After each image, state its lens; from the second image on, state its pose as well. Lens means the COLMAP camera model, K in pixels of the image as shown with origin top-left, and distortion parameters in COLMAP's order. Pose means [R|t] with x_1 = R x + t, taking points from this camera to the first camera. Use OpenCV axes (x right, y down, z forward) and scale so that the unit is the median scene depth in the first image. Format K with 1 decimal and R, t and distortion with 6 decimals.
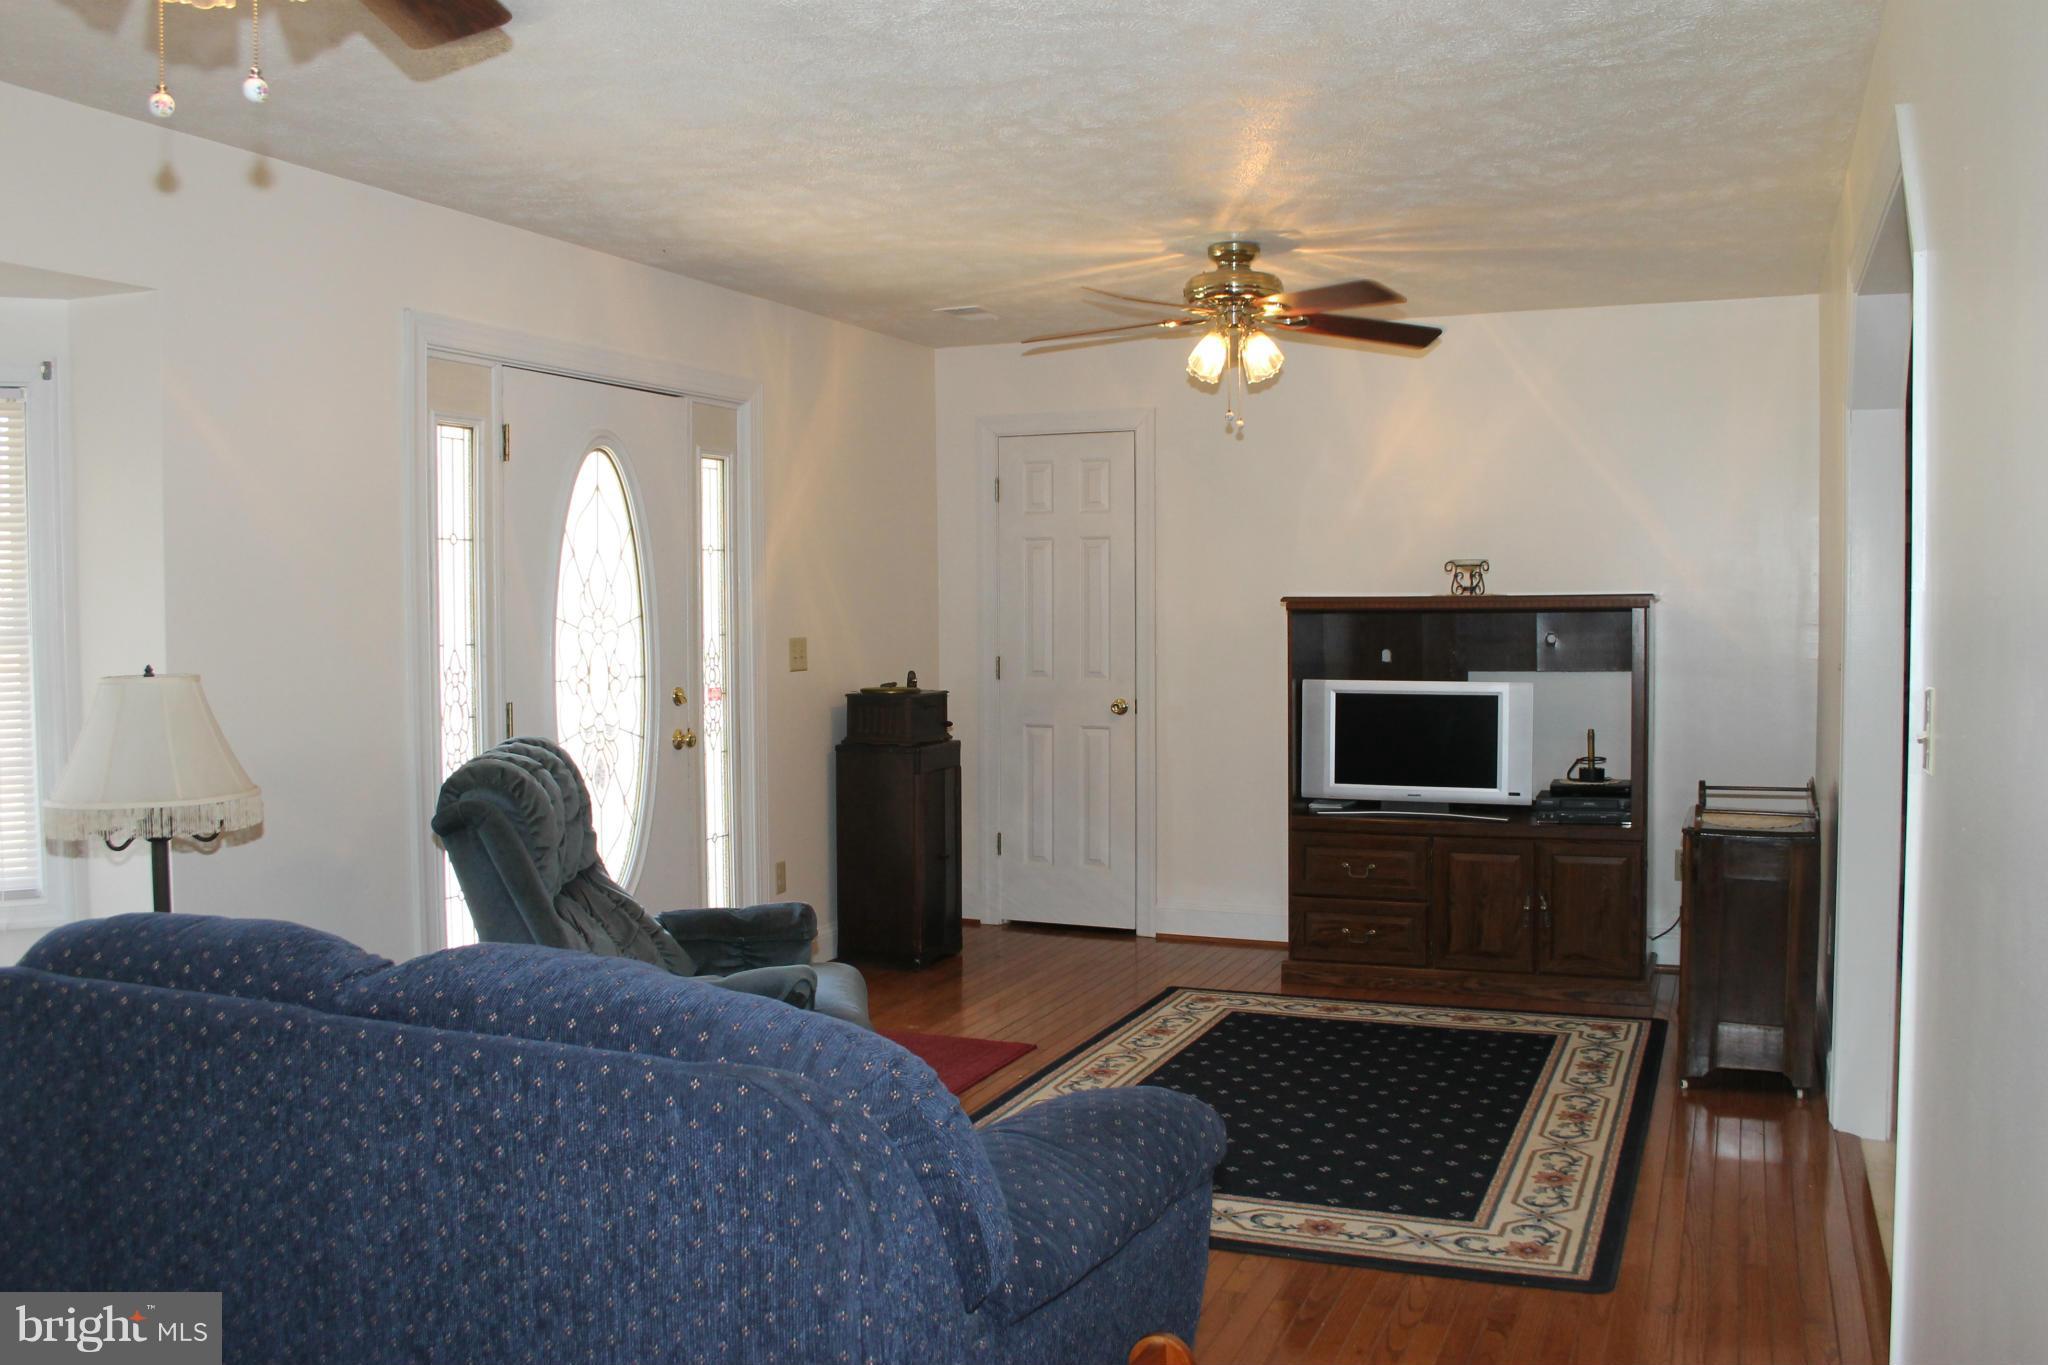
lens RADIAL K [[1749.9, 0, 1024.0], [0, 1749.9, 682.5], [0, 0, 1]] dist [-0.136458, 0.094148]
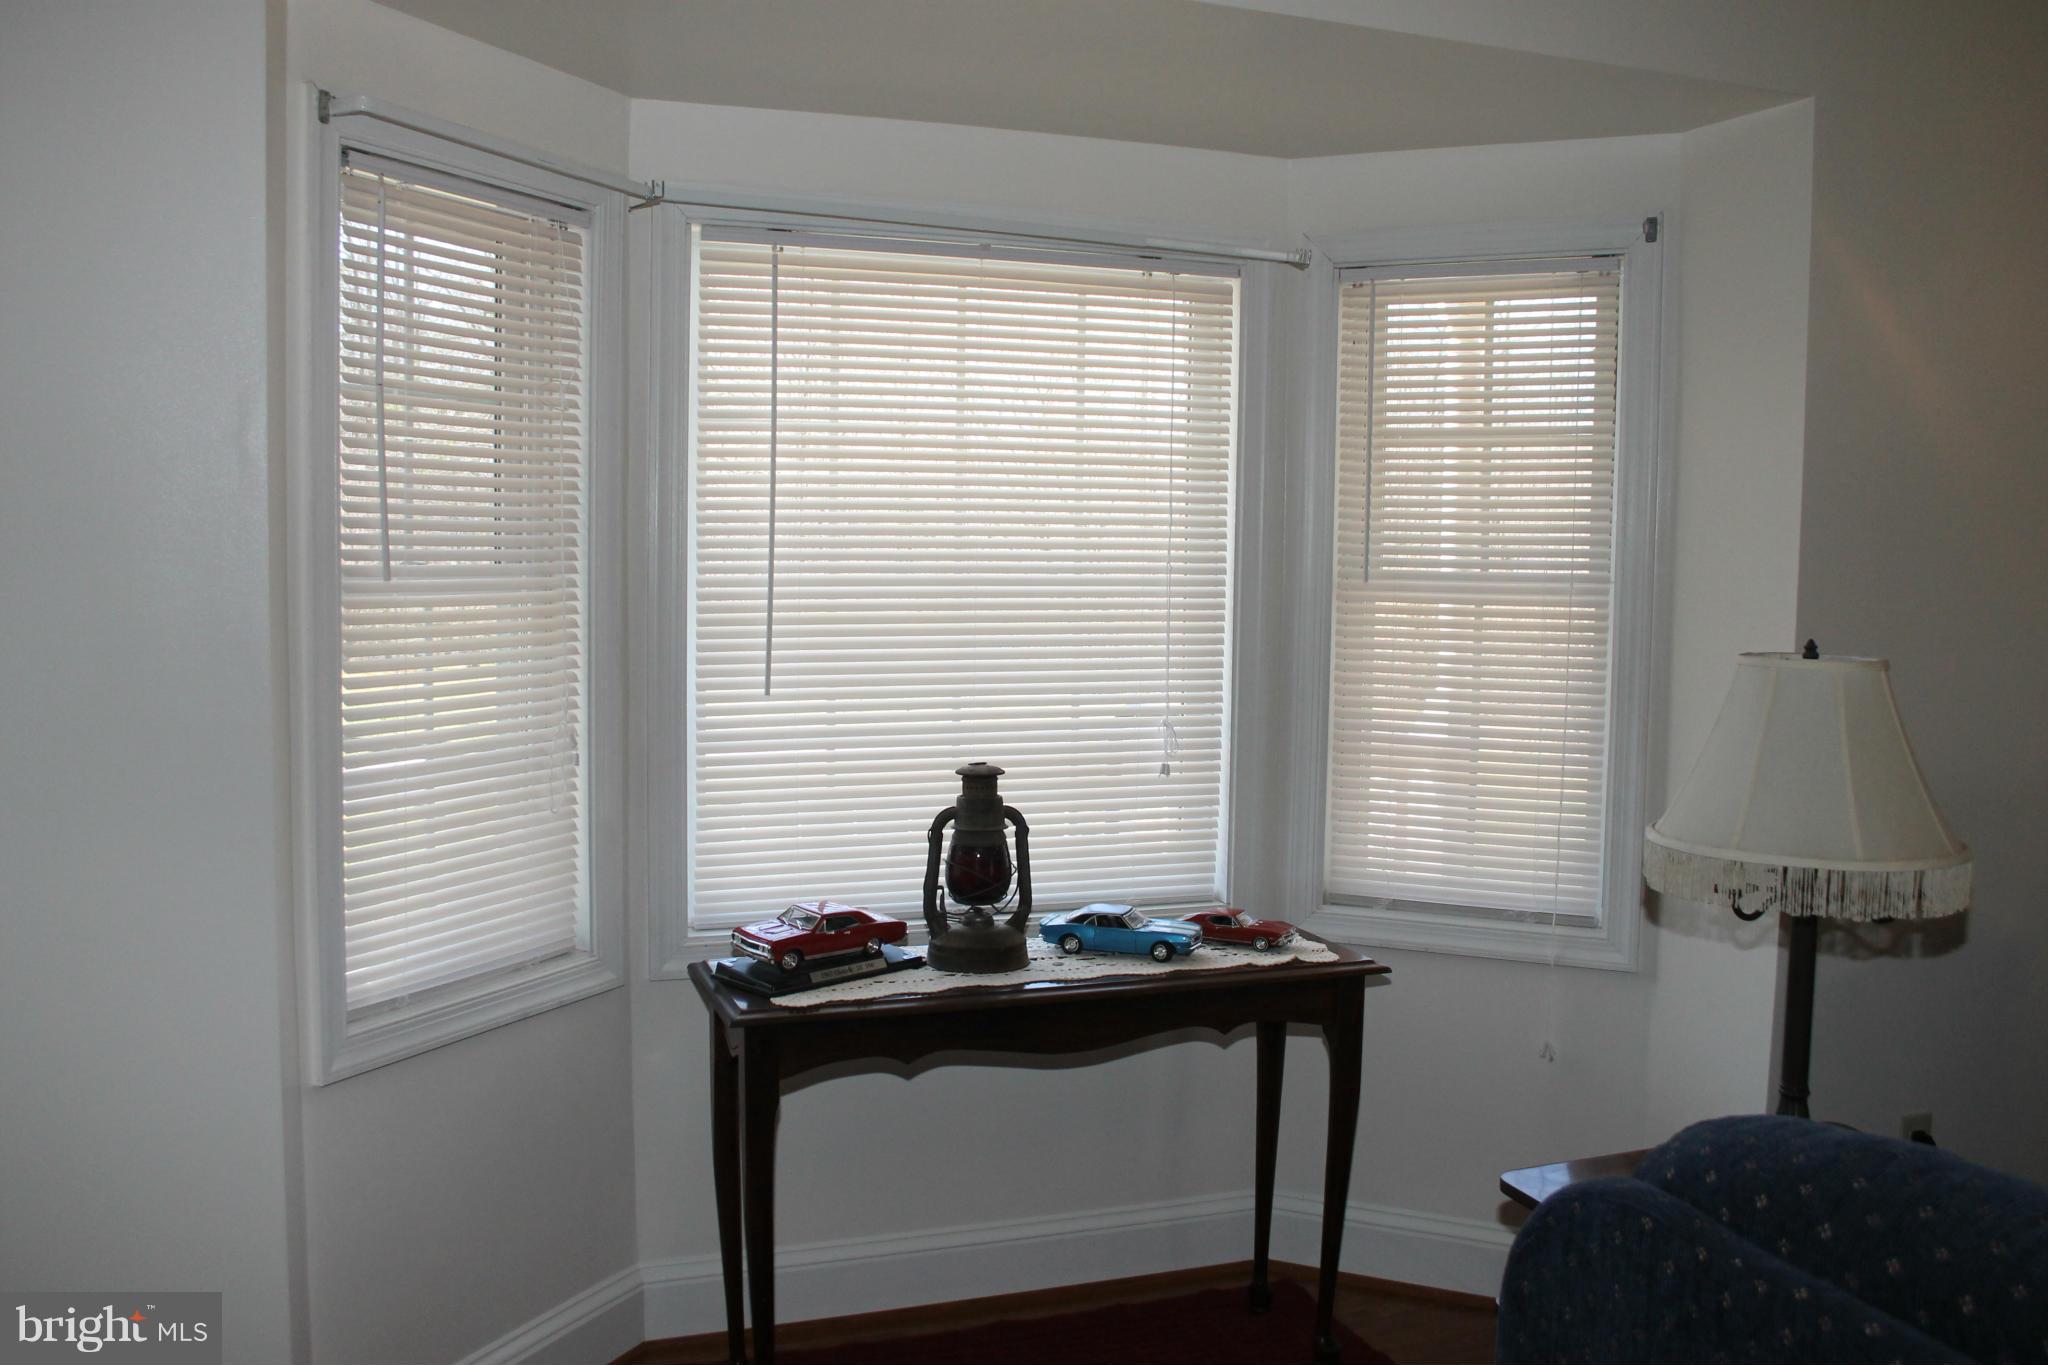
lens RADIAL K [[1749.9, 0, 1024.0], [0, 1749.9, 682.5], [0, 0, 1]] dist [-0.136458, 0.094148]
pose [[0.690853, 0.076377, -0.718950, -0.256197], [-0.052809, 0.997079, 0.055178, -0.015197], [0.721064, -0.000153, 0.692868, 0.331456]]
